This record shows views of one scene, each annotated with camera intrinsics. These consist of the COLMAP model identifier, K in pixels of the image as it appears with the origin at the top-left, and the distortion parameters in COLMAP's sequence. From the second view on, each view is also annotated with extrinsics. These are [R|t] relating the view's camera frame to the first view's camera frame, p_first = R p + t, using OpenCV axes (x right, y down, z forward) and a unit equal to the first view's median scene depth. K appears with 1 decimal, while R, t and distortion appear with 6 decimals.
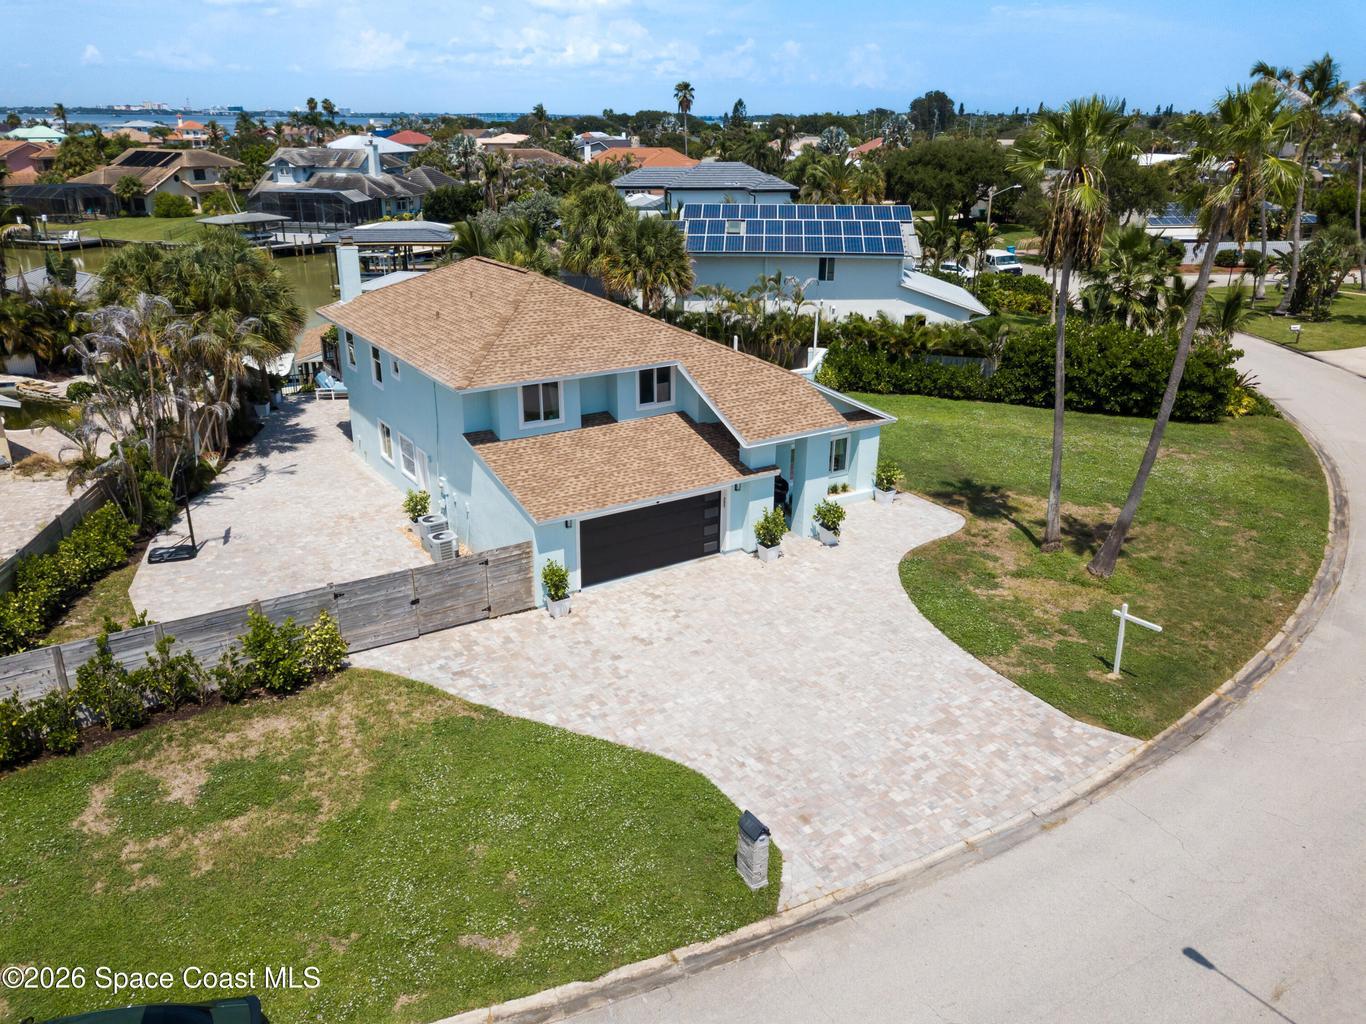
lens RADIAL K [[1048.6, 0, 678.7], [0, 1048.6, 515.5], [0, 0, 1]] dist [0.022688, -0.004718]
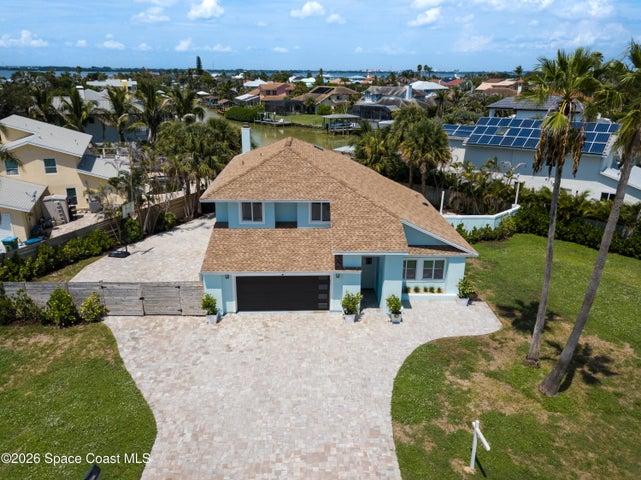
lens RADIAL K [[492.1, 0, 318.6], [0, 492.1, 241.4], [0, 0, 1]] dist [0.022688, -0.004718]
pose [[0.853900, 0.170314, -0.491780, 0.443531], [-0.187240, 0.982199, 0.015042, -0.094538], [0.485587, 0.079237, 0.870590, 0.286010]]
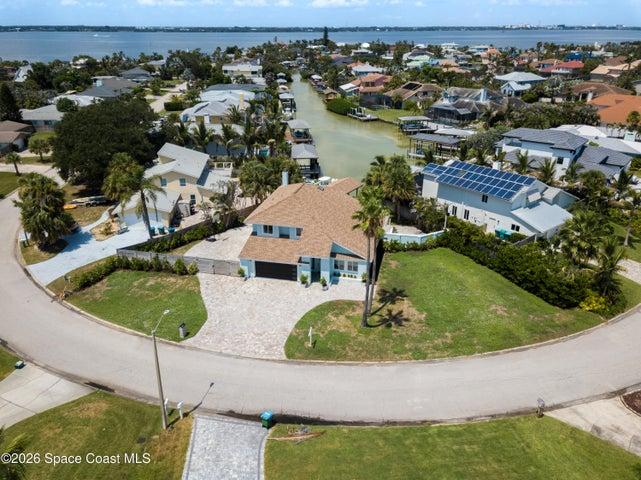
lens RADIAL K [[492.1, 0, 321.3], [0, 492.1, 239.6], [0, 0, 1]] dist [0.022688, -0.004718]
pose [[0.699422, 0.279400, -0.657833, 1.270529], [-0.252656, 0.957648, 0.138110, -0.387325], [0.668561, 0.069608, 0.740392, -0.231335]]
